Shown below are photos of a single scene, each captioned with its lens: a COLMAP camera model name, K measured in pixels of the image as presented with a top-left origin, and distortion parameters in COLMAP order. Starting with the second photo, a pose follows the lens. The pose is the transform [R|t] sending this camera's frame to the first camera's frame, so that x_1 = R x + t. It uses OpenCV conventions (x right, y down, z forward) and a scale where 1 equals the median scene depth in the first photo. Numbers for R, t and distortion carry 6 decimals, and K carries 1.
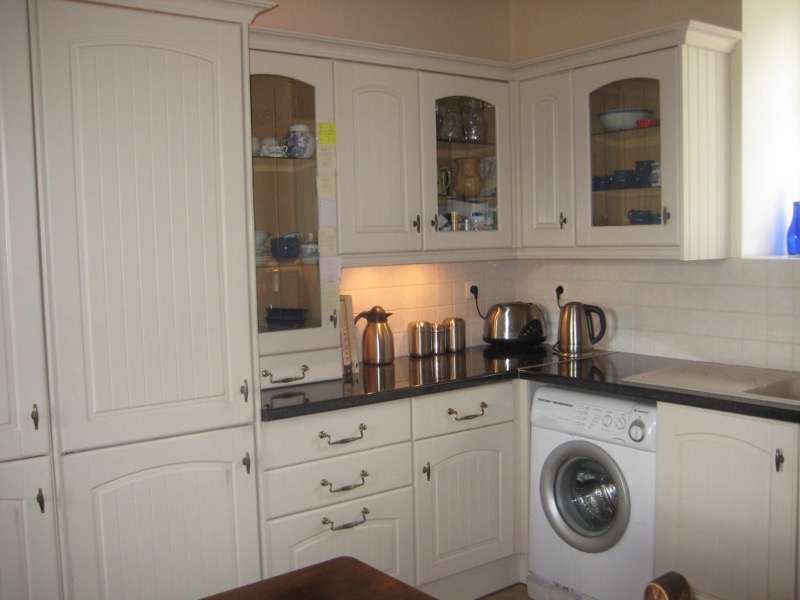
lens RADIAL K [[869.0, 0, 400.0], [0, 869.0, 300.0], [0, 0, 1]] dist [-0.017078, 0.261892]
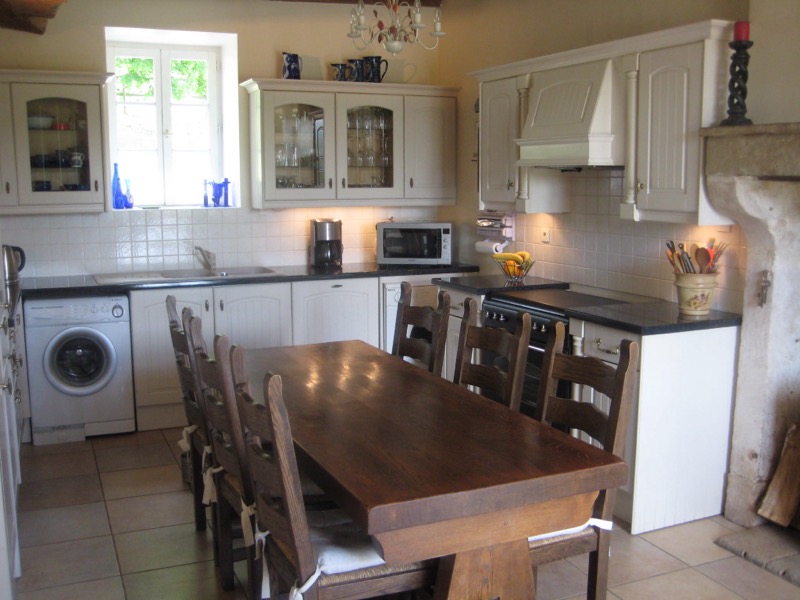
lens RADIAL K [[869.0, 0, 400.0], [0, 869.0, 300.0], [0, 0, 1]] dist [-0.017078, 0.261892]
pose [[0.223921, -0.117013, 0.967557, -1.136367], [0.075004, 0.991891, 0.102597, -0.006595], [-0.971717, 0.049597, 0.230882, 0.045294]]
